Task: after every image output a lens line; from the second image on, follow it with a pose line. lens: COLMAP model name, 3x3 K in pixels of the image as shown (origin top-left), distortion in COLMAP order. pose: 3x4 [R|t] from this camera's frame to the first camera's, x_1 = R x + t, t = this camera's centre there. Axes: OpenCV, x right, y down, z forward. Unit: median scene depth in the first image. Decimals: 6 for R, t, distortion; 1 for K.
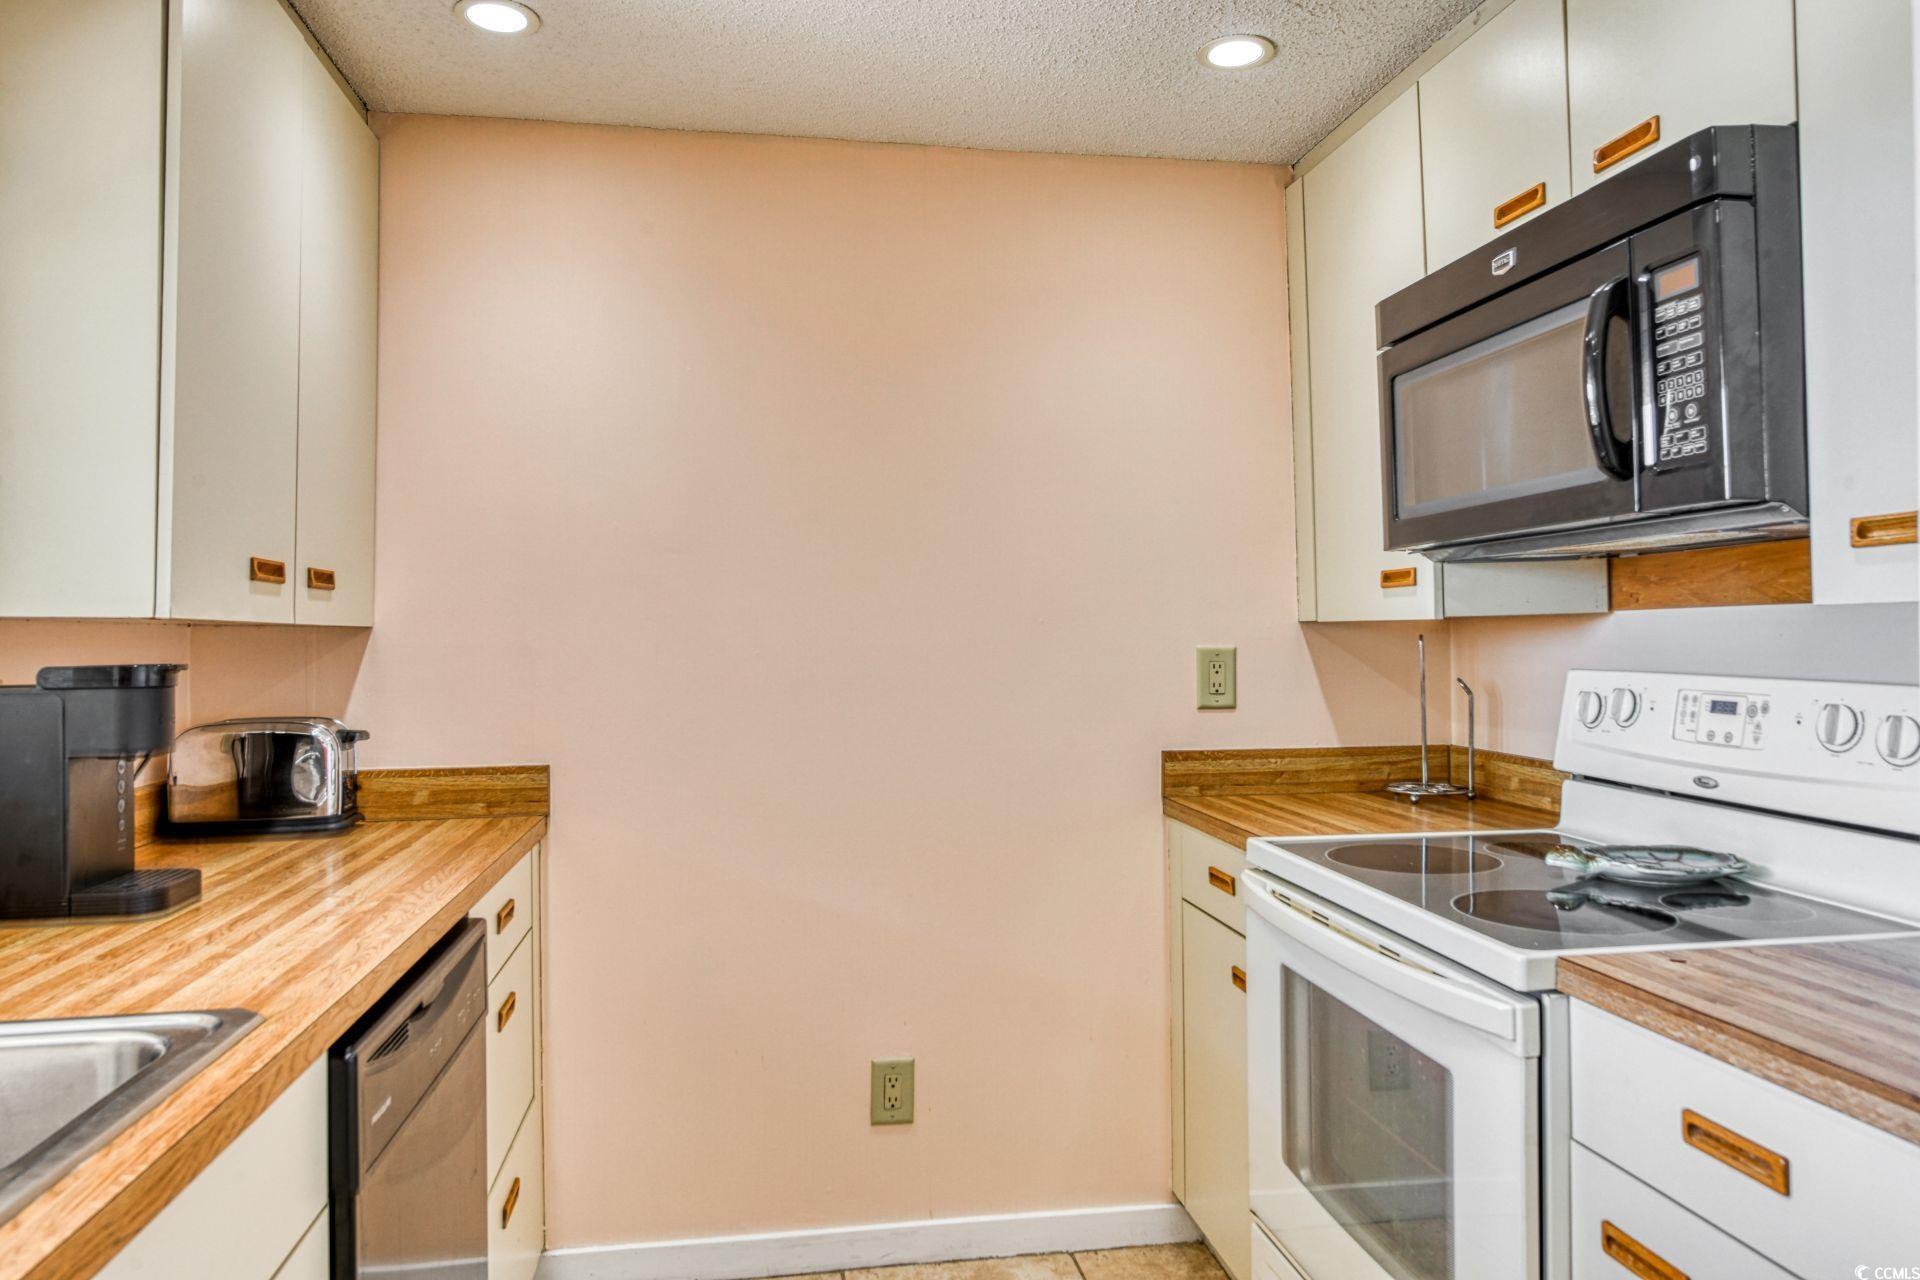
lens RADIAL K [[1310.6, 0, 964.3], [0, 1310.6, 620.1], [0, 0, 1]] dist [0.003734, -0.002679]
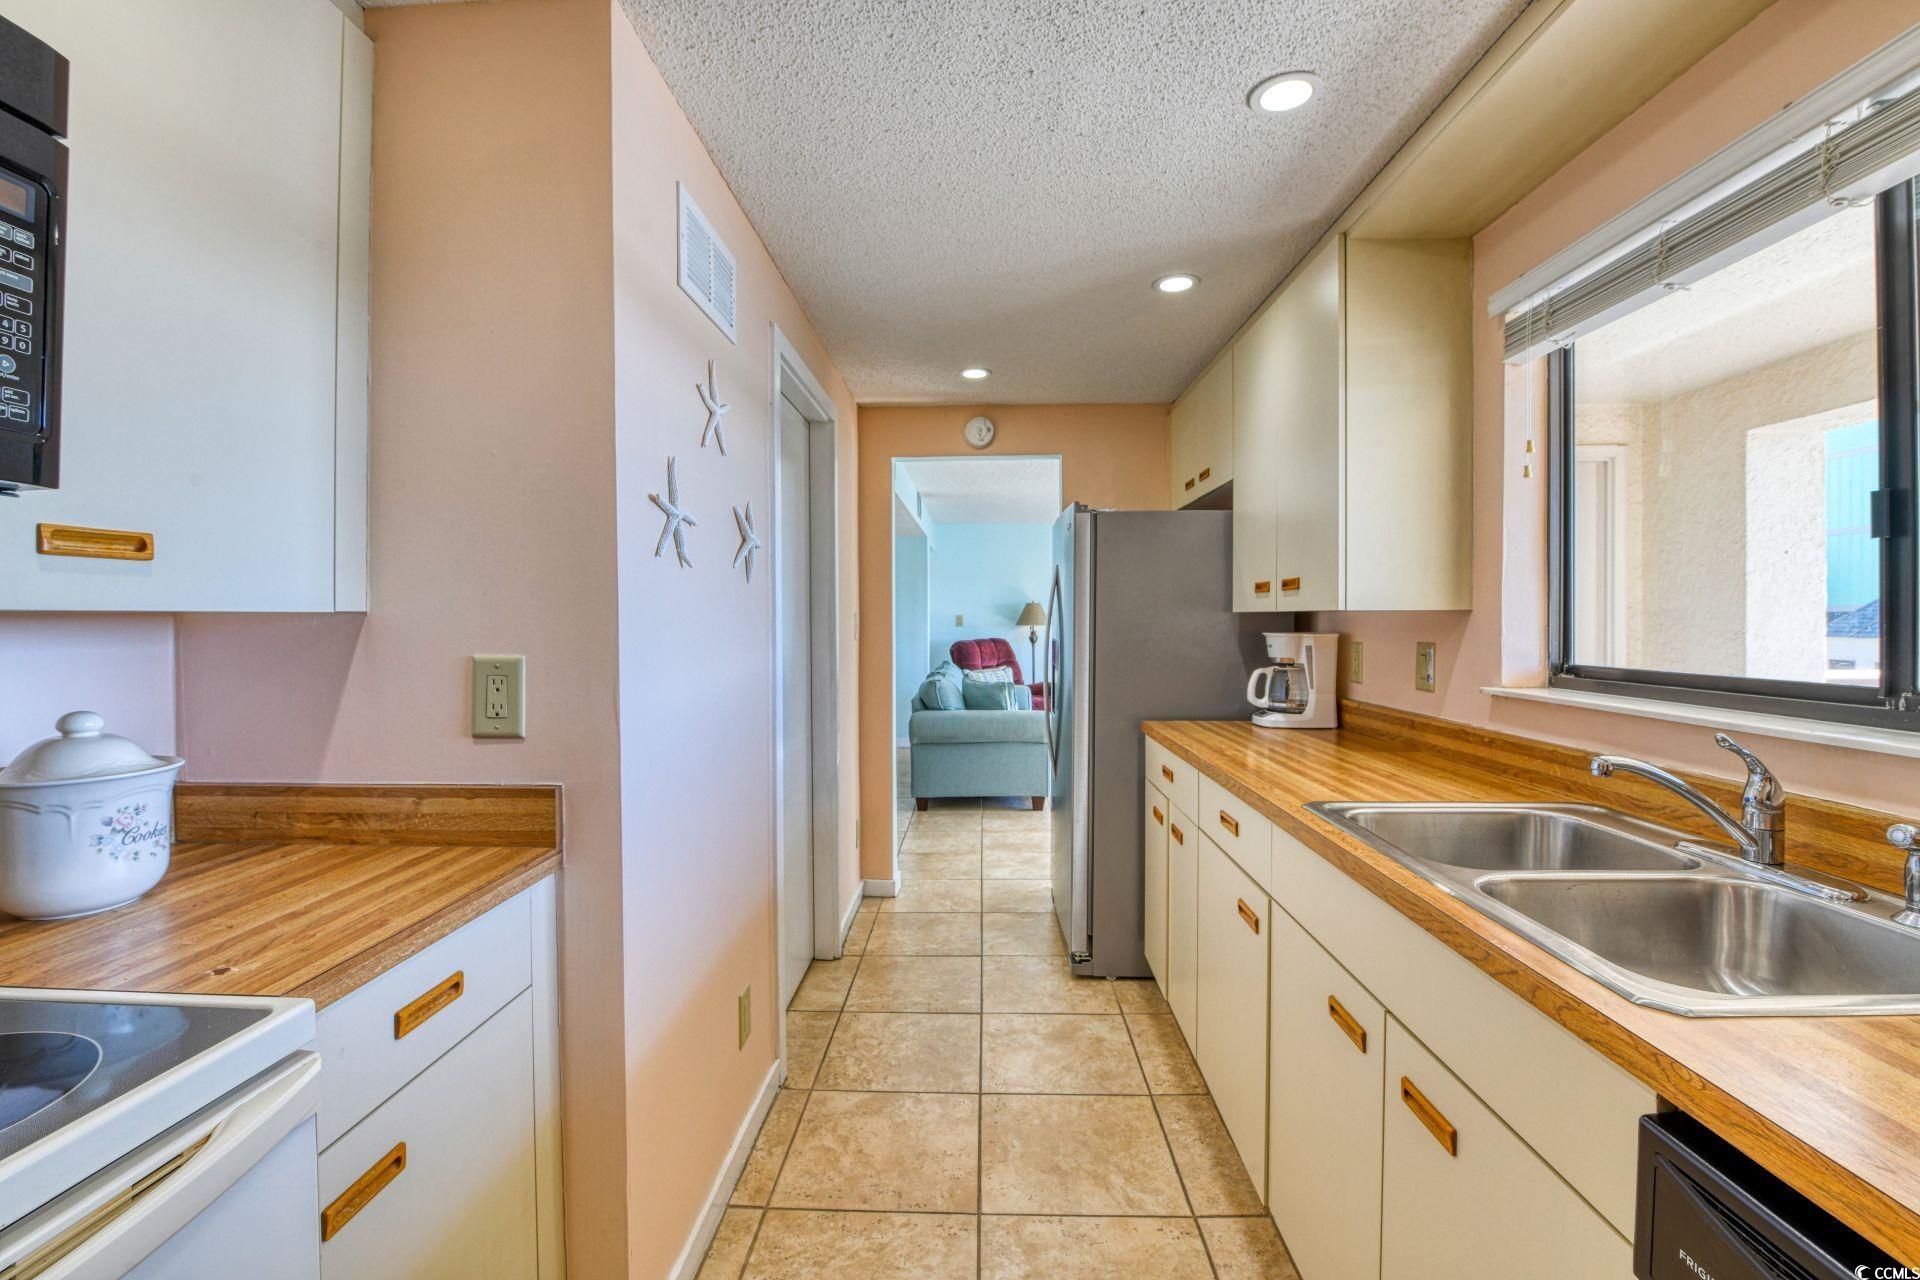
lens RADIAL K [[823.6, 0, 955.3], [0, 823.6, 626.7], [0, 0, 1]] dist [0.000869, 0.000022]
pose [[-0.980699, 0.008405, 0.195345, -0.071768], [0.007148, 0.999949, -0.007143, 0.005674], [-0.195395, -0.005609, -0.980709, 0.900626]]
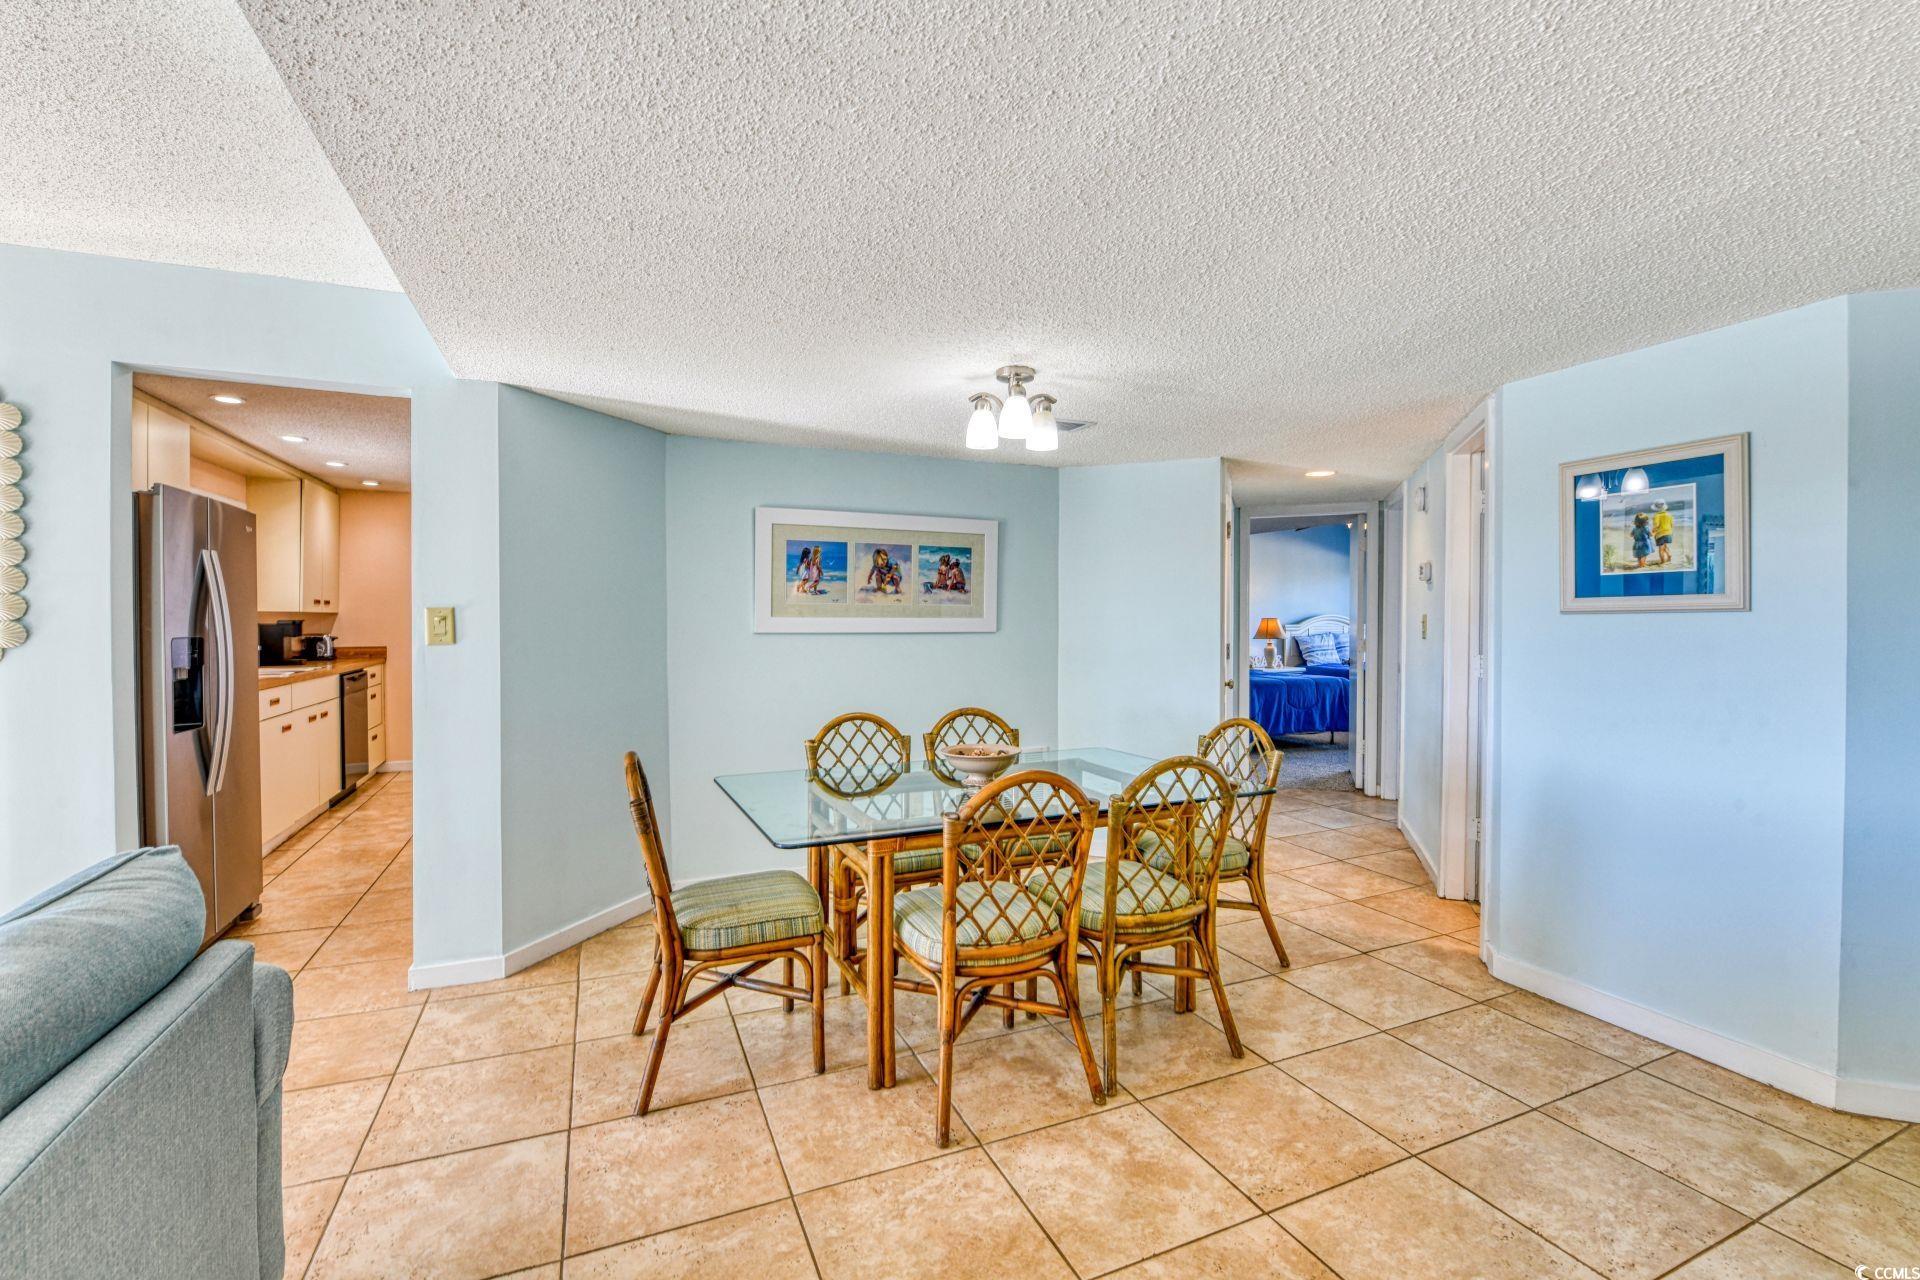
lens RADIAL K [[829.3, 0, 959.2], [0, 829.3, 628.7], [0, 0, 1]] dist [-0.017452, -0.000051]
pose [[0.967725, 0.006370, 0.251929, 0.879498], [-0.012647, 0.999648, 0.023305, -0.034473], [-0.251692, -0.025739, 0.967465, -2.222119]]
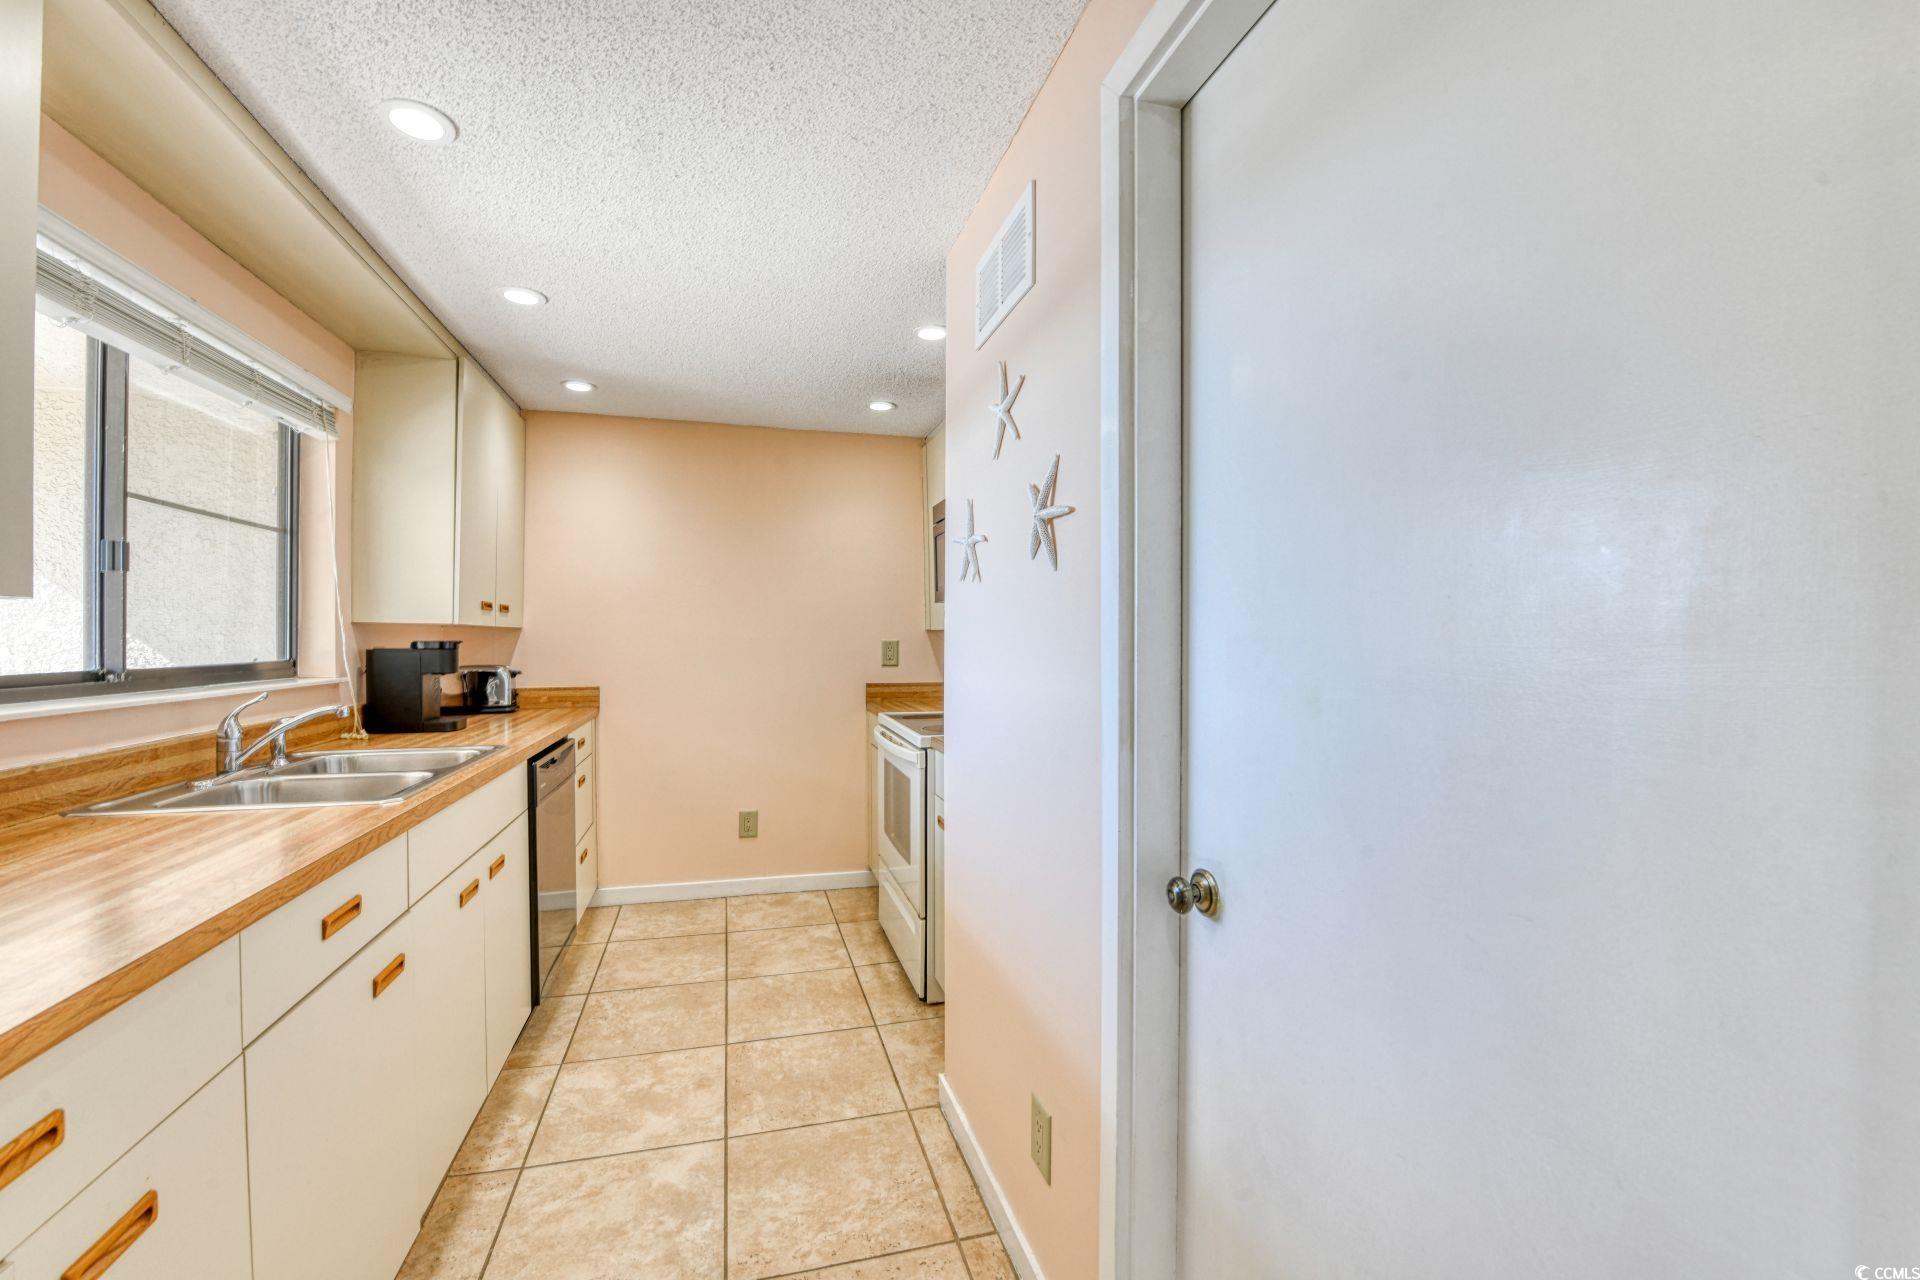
lens RADIAL K [[793.9, 0, 951.4], [0, 793.9, 645.8], [0, 0, 1]] dist [-0.017253, -0.002235]
pose [[0.993748, 0.008137, 0.111350, 0.178313], [-0.010751, 0.999680, 0.022897, -0.004055], [-0.111128, -0.023951, 0.993517, -0.560726]]
